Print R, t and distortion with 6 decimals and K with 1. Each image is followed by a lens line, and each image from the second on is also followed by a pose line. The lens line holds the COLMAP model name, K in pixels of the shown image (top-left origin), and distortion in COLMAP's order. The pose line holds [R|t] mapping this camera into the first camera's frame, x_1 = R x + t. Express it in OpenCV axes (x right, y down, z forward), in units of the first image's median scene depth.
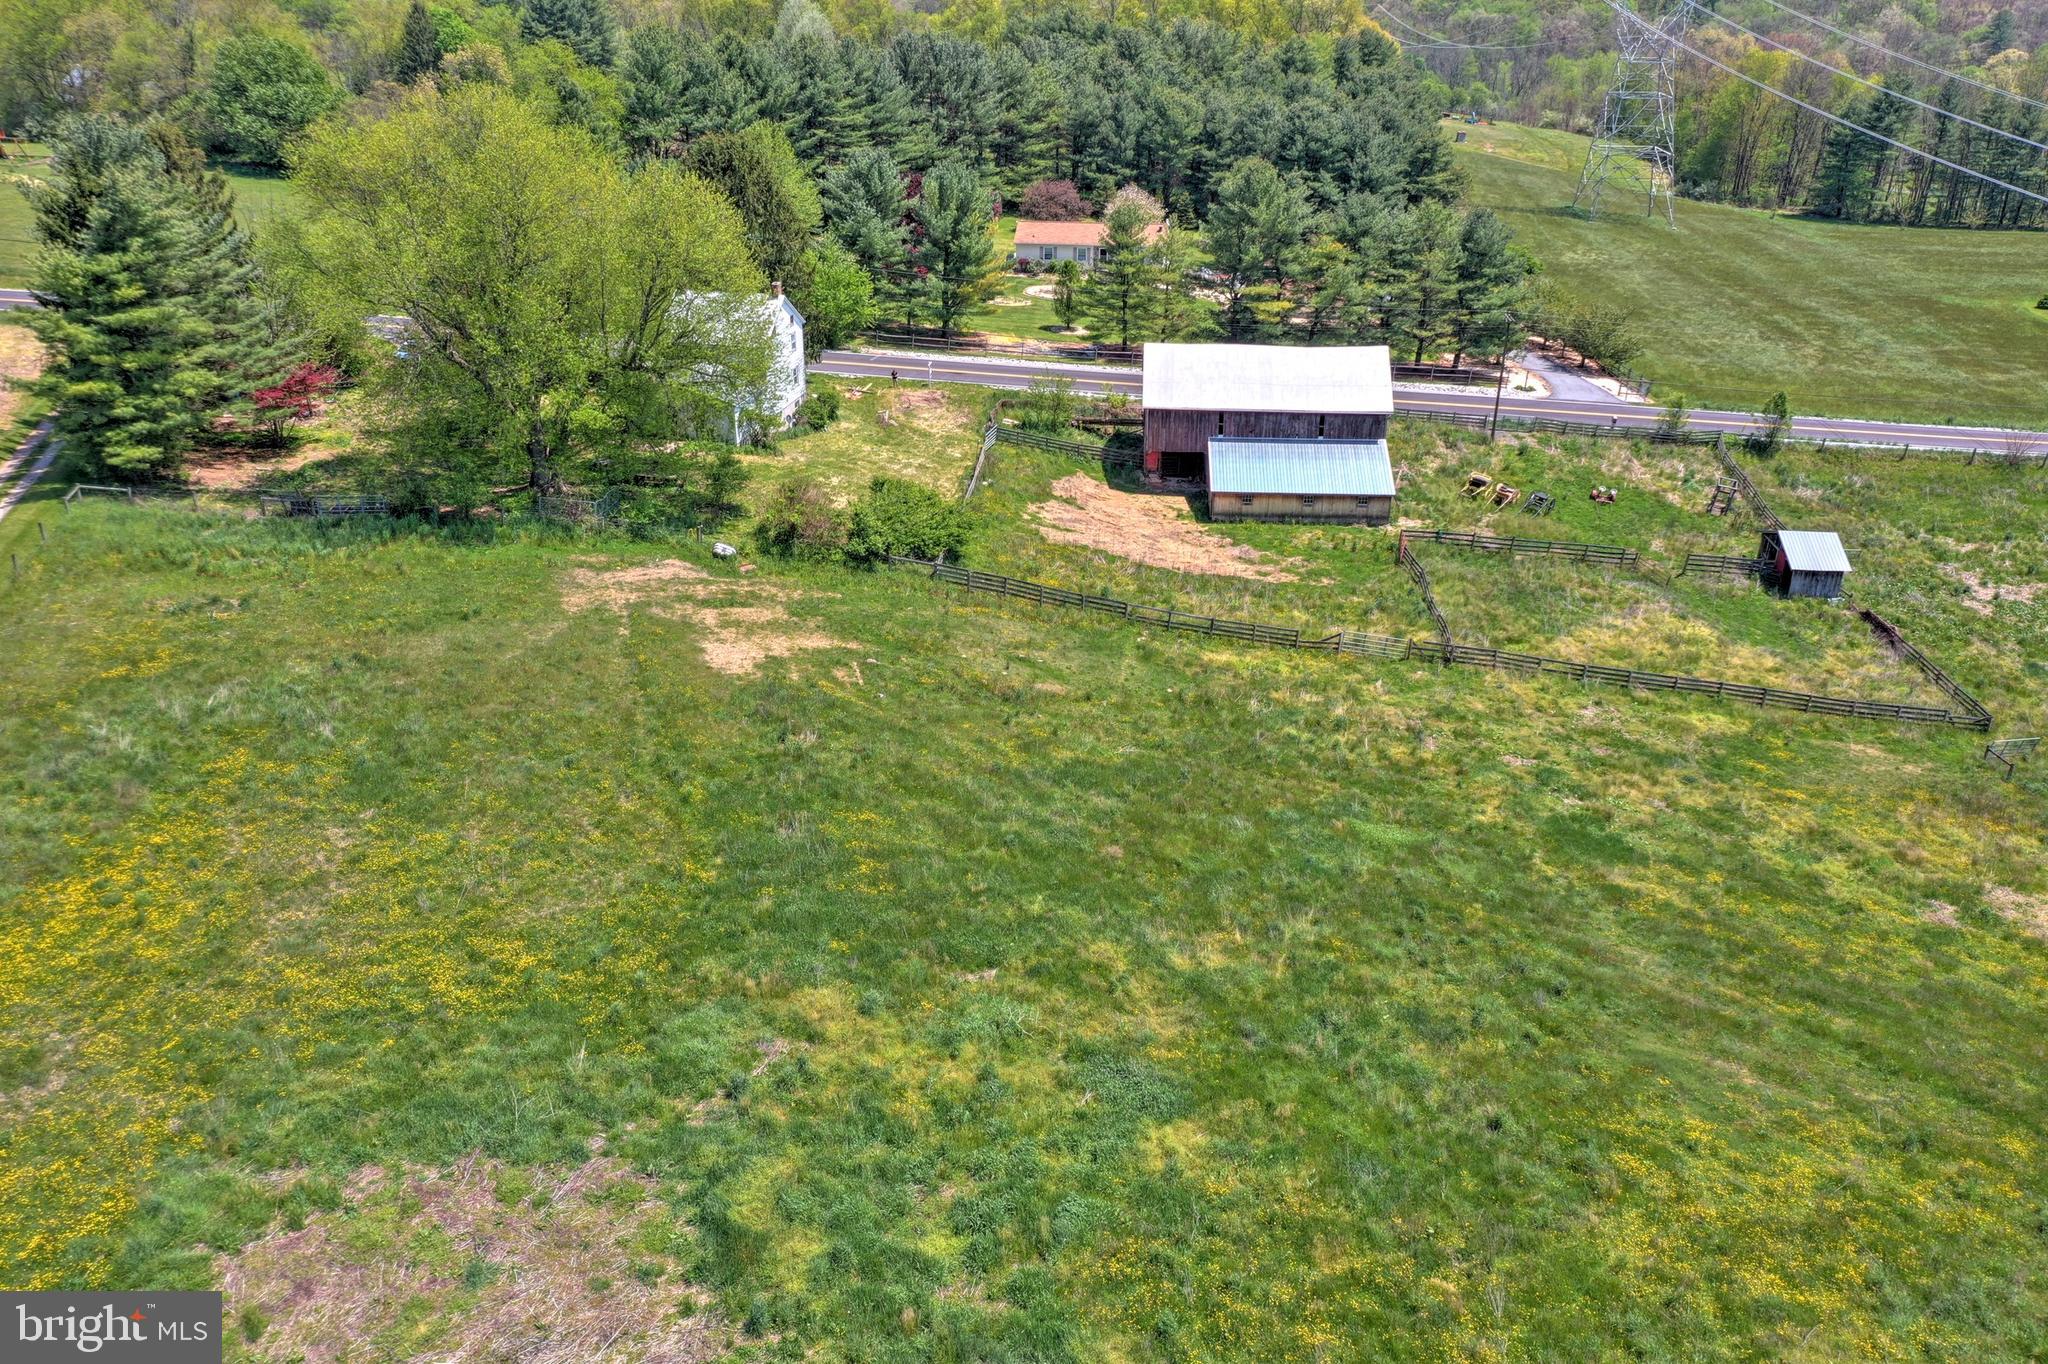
lens RADIAL K [[1634.5, 0, 1024.0], [0, 1634.5, 682.0], [0, 0, 1]] dist [0.011397, -0.007343]
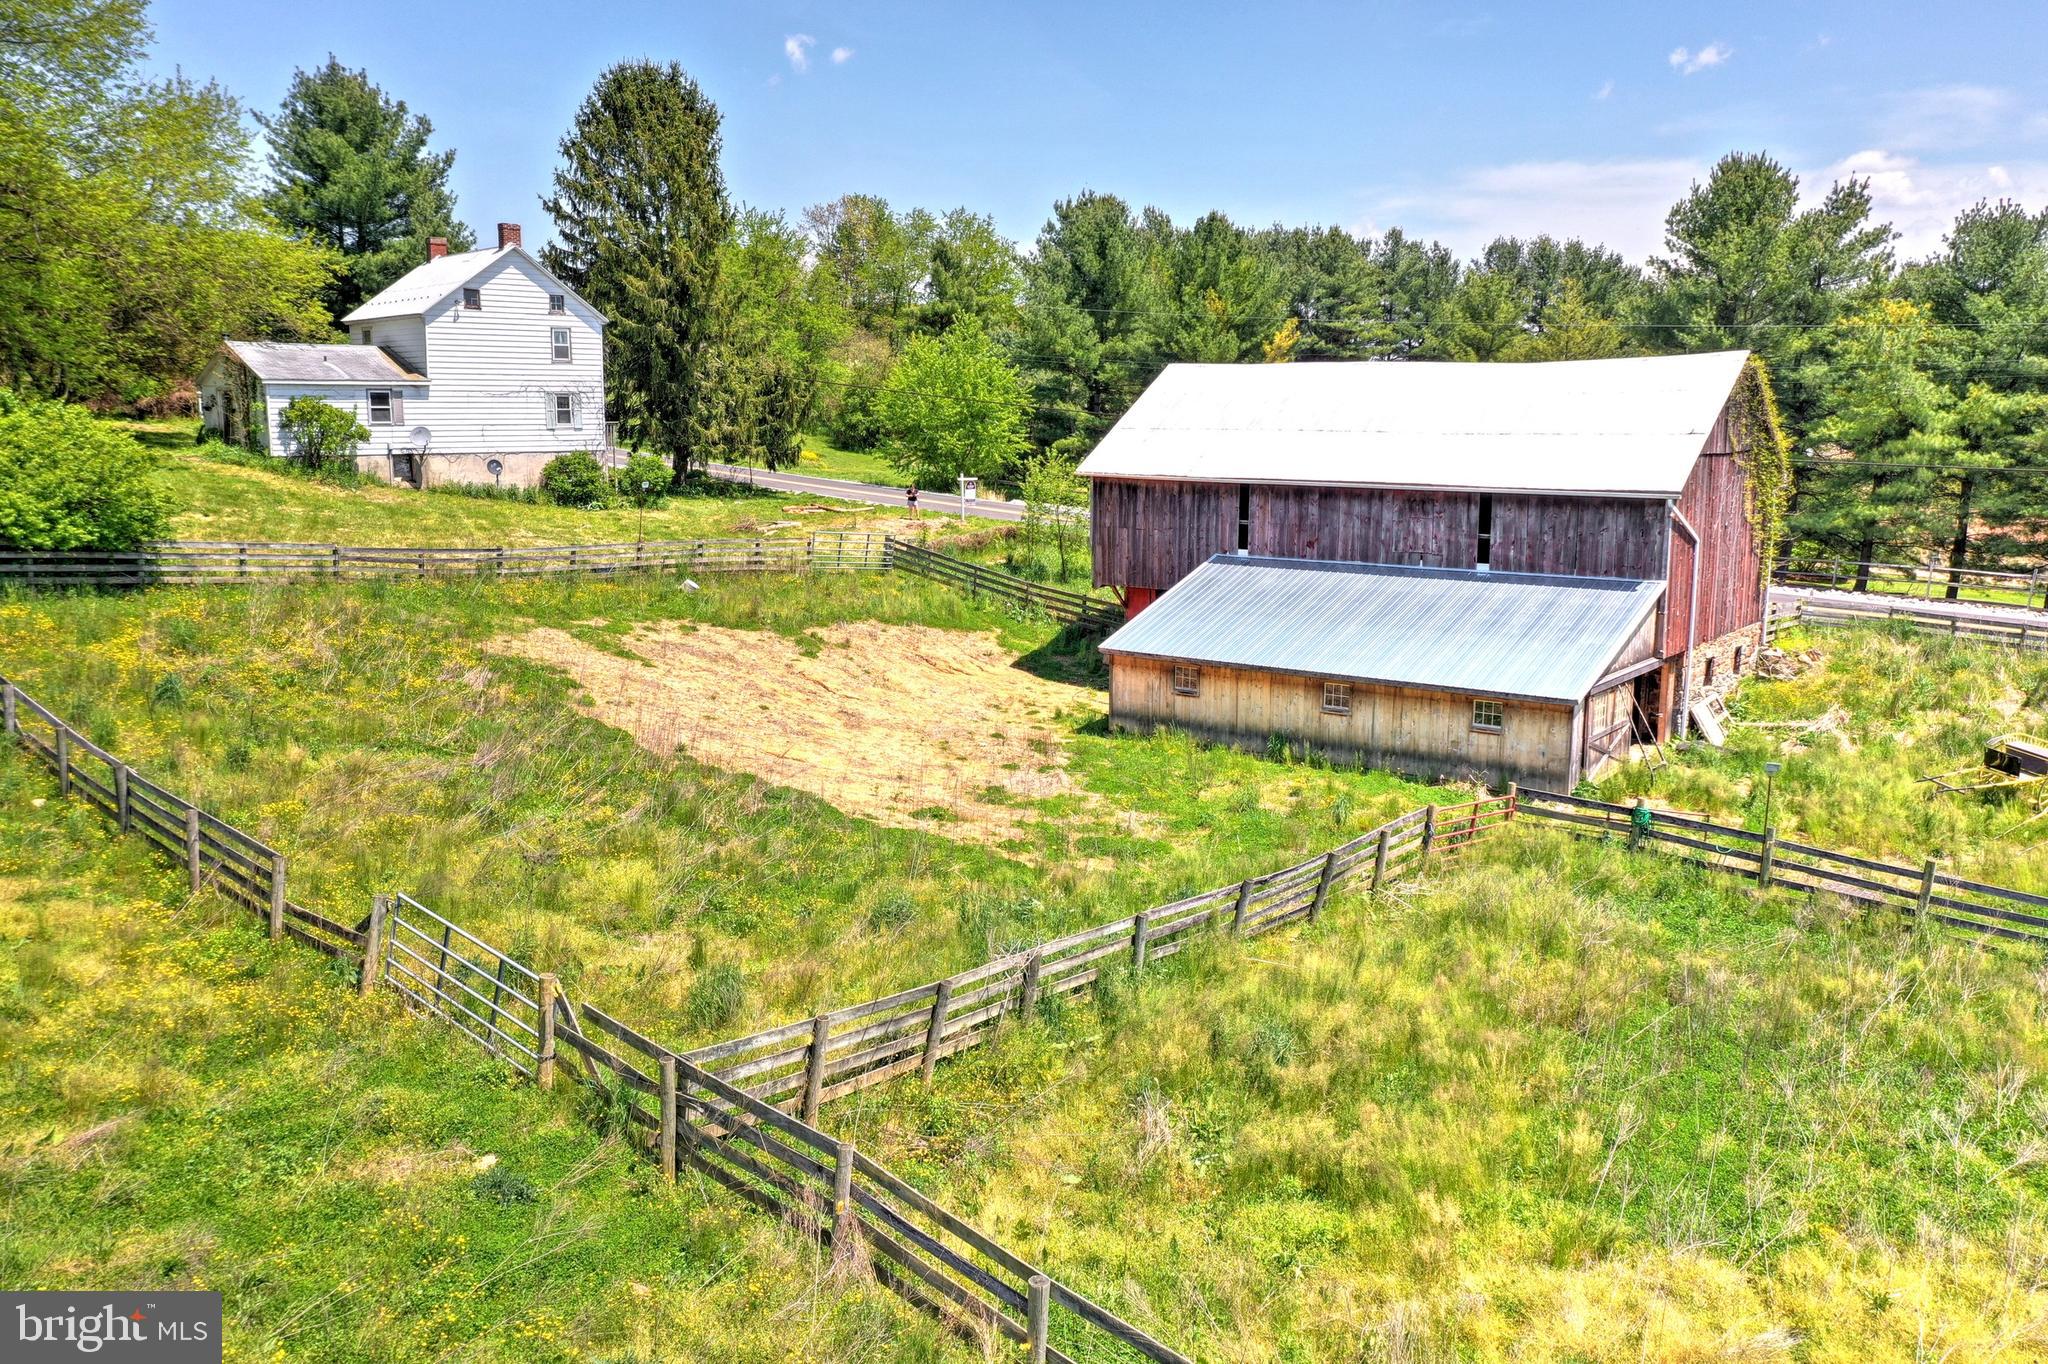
lens RADIAL K [[1634.5, 0, 1024.0], [0, 1634.5, 682.0], [0, 0, 1]] dist [0.011397, -0.007343]
pose [[0.822024, 0.094062, -0.561631, 0.298525], [-0.250401, 0.945503, -0.208144, -0.024624], [0.511445, 0.311733, 0.800779, 0.656981]]
